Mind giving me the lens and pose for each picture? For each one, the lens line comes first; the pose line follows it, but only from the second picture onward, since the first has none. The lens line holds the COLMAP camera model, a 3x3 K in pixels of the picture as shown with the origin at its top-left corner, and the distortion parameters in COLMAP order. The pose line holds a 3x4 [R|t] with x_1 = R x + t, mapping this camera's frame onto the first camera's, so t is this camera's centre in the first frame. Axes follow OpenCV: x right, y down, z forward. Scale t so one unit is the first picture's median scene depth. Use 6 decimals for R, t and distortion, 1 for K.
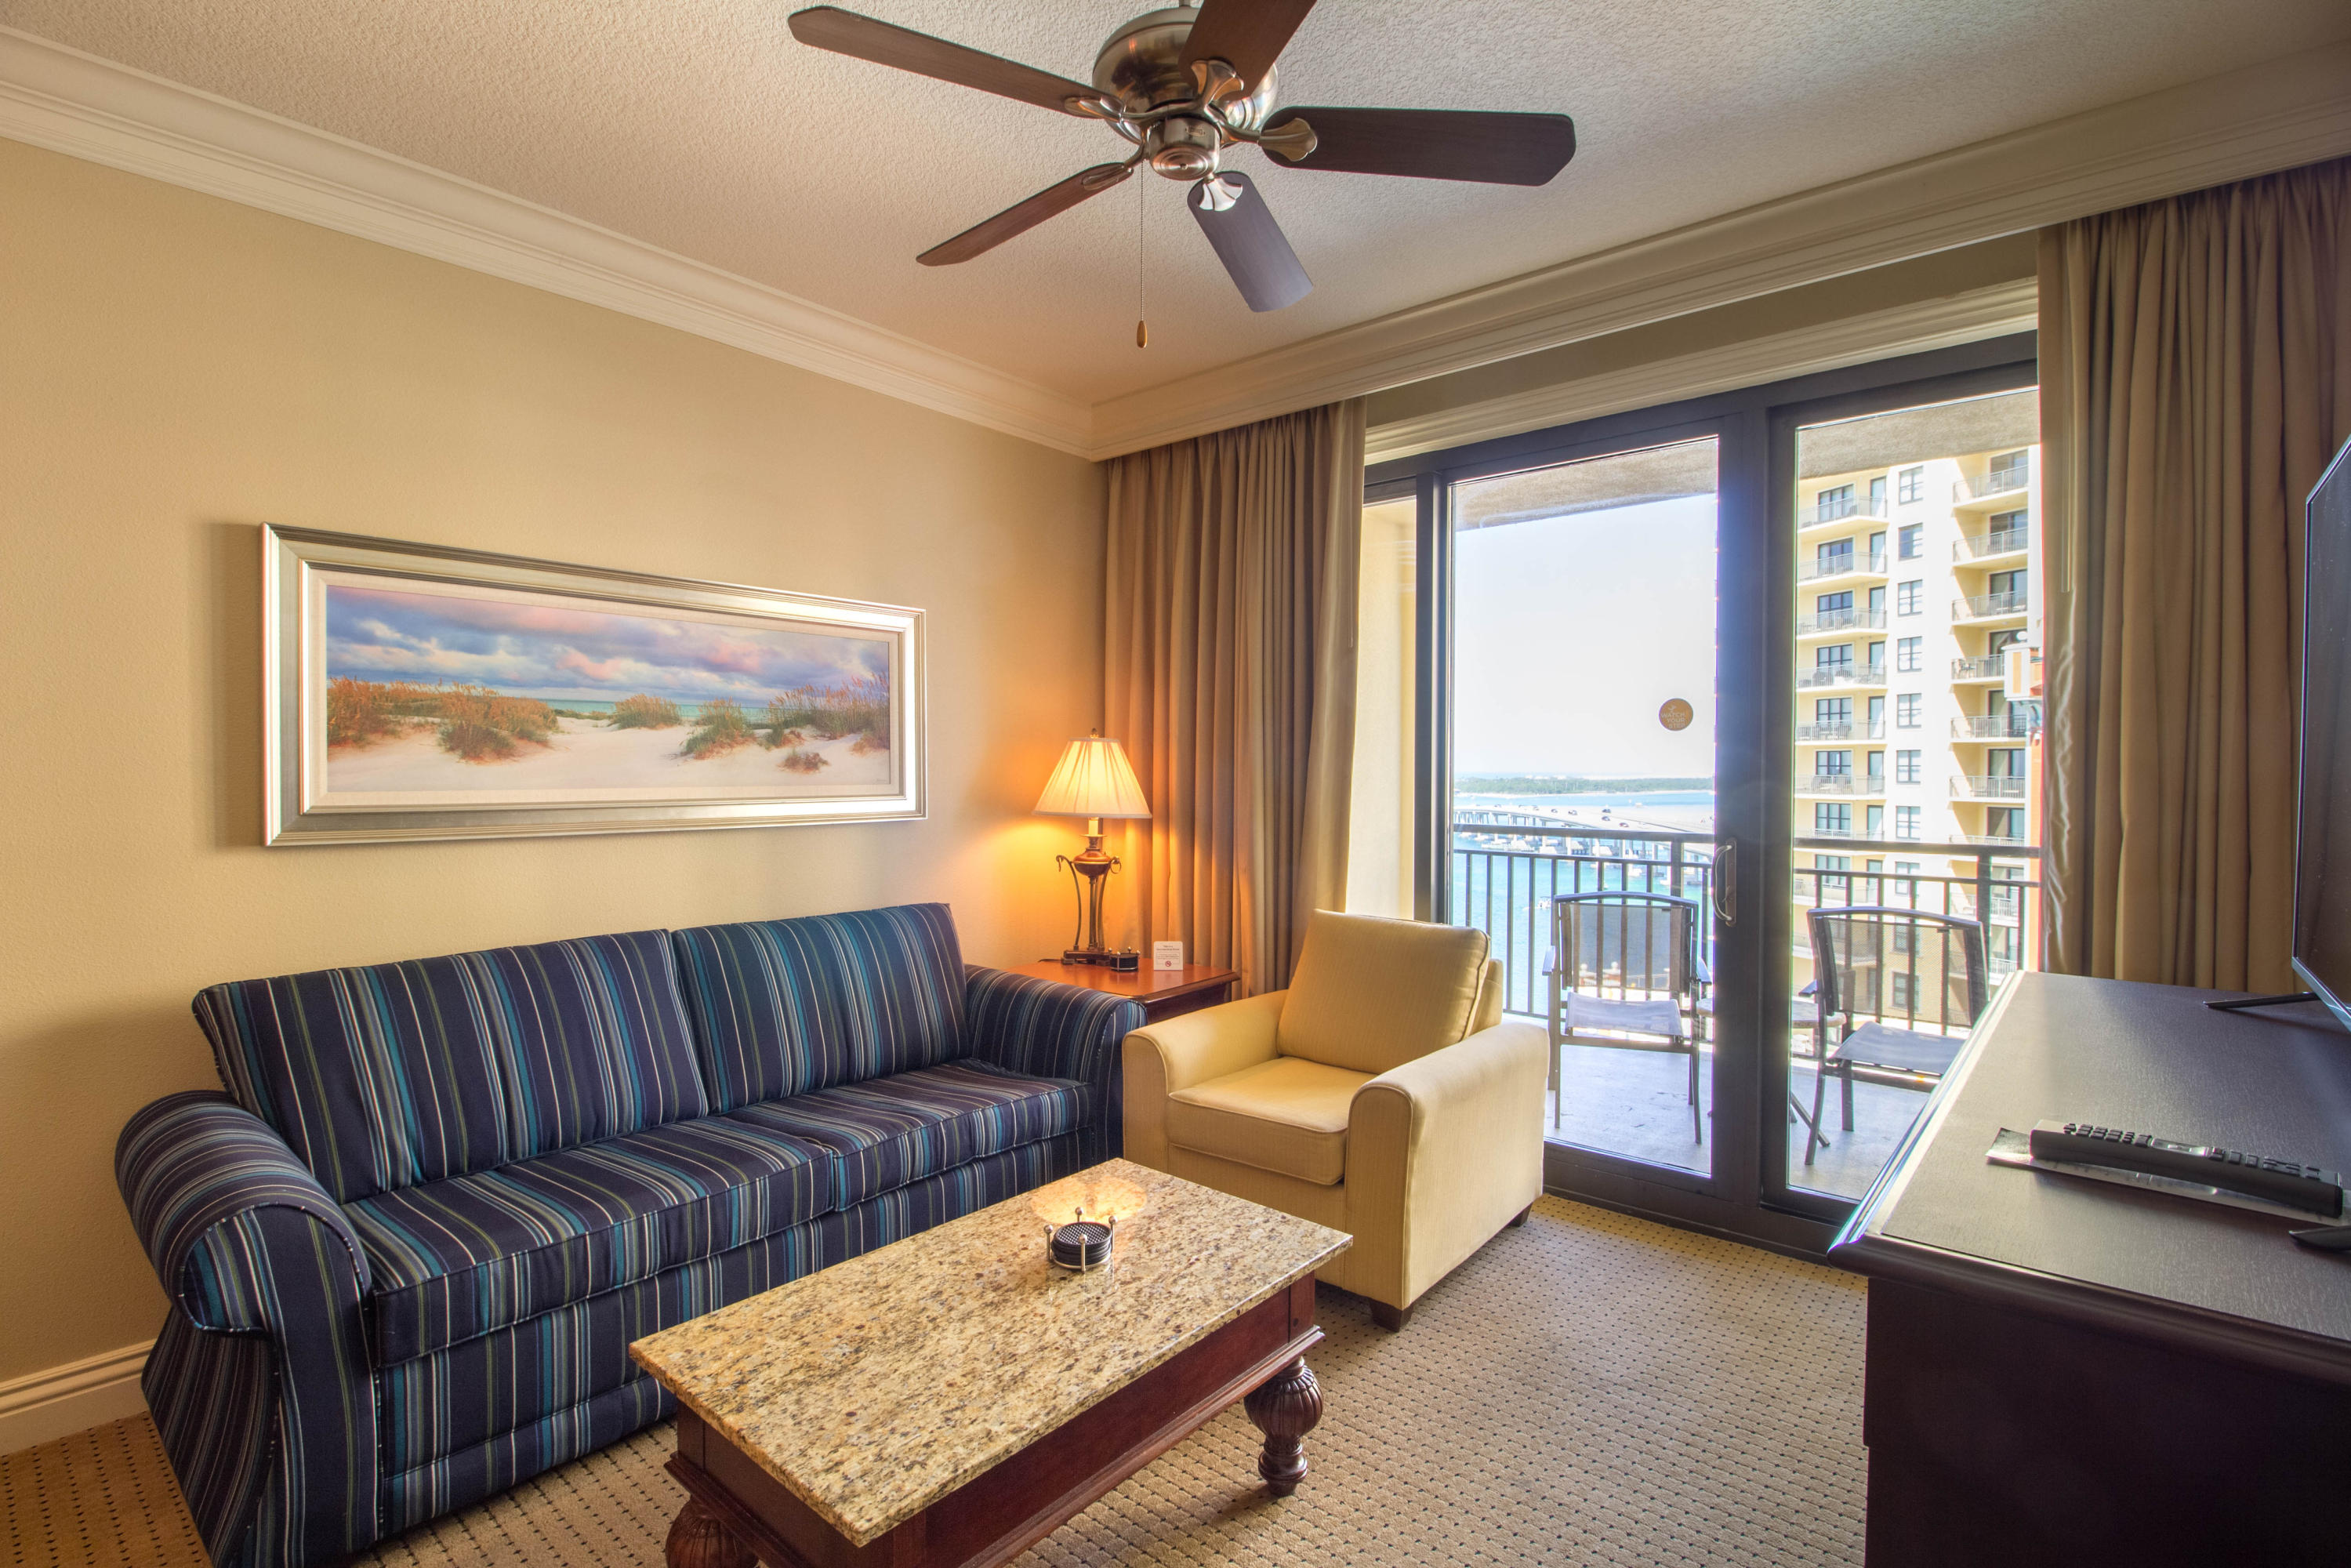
lens RADIAL K [[1082.6, 0, 1178.4], [0, 1082.6, 789.5], [0, 0, 1]] dist [-0.012310, -0.008487]
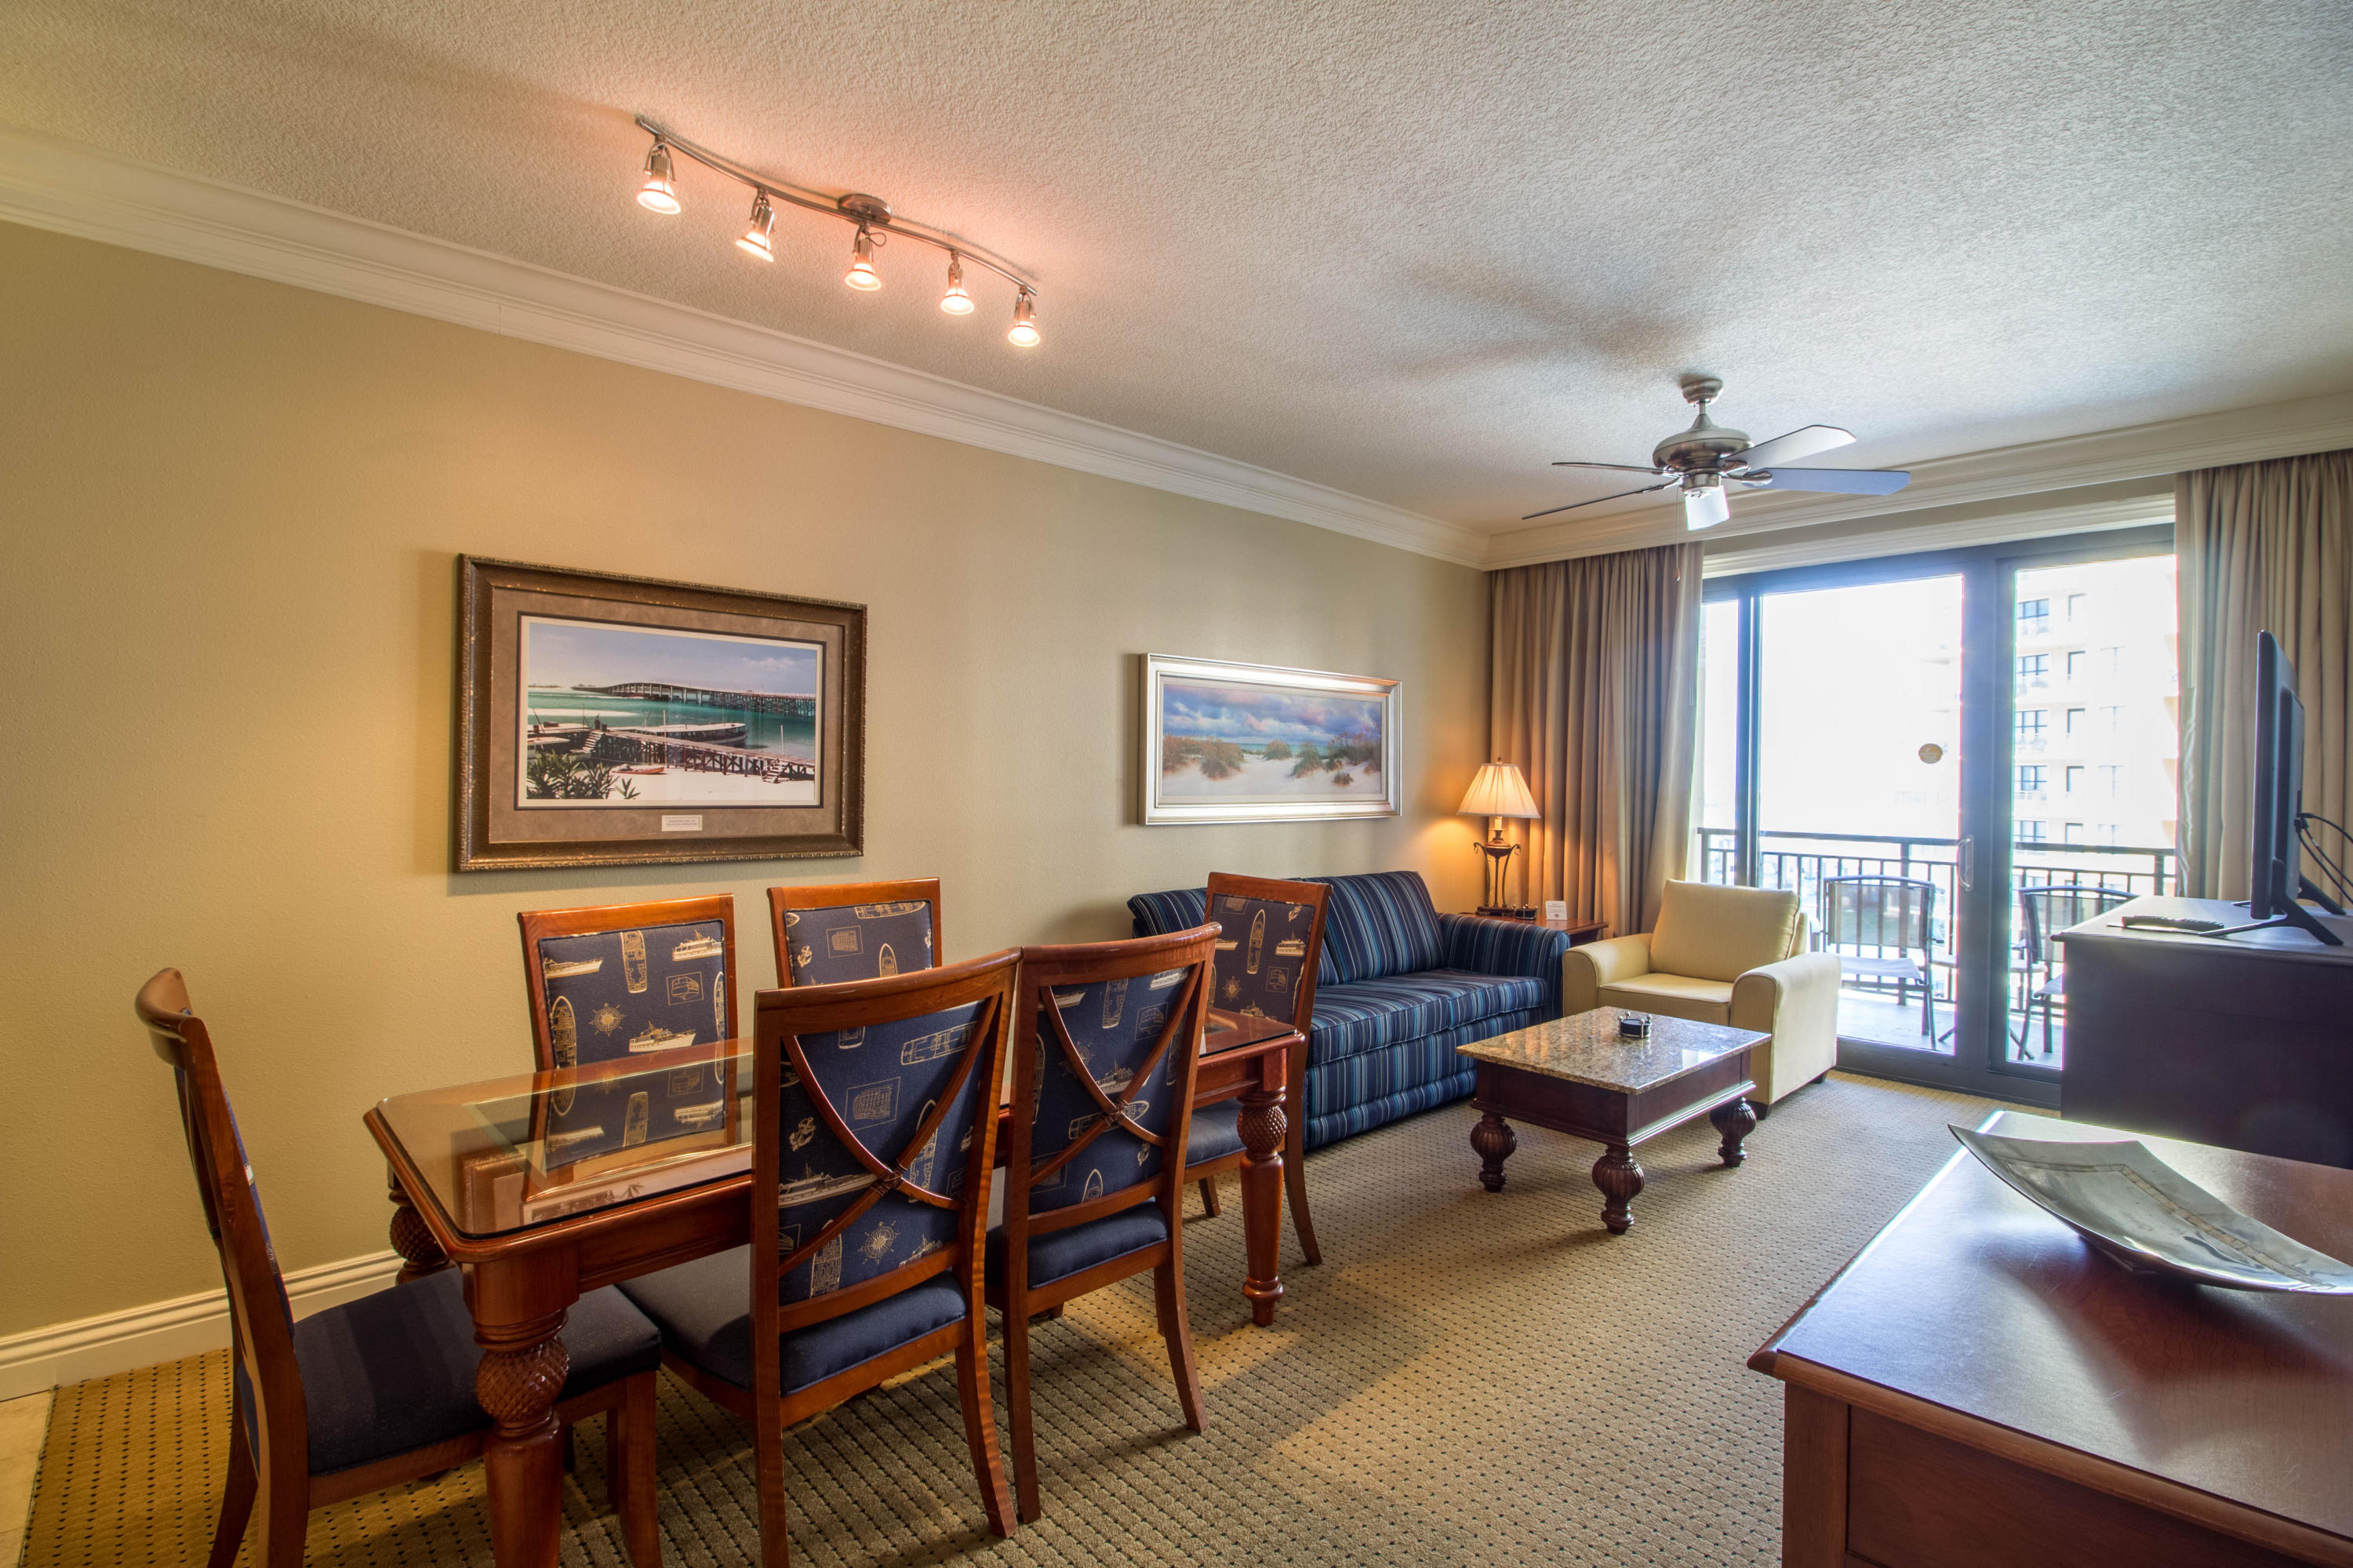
lens RADIAL K [[1083.5, 0, 1163.8], [0, 1083.5, 787.4], [0, 0, 1]] dist [-0.012310, -0.008487]
pose [[0.991394, 0.009314, -0.130578, -0.414571], [-0.010610, 0.999901, -0.009231, 0.004096], [0.130479, 0.010537, 0.991395, -0.649787]]
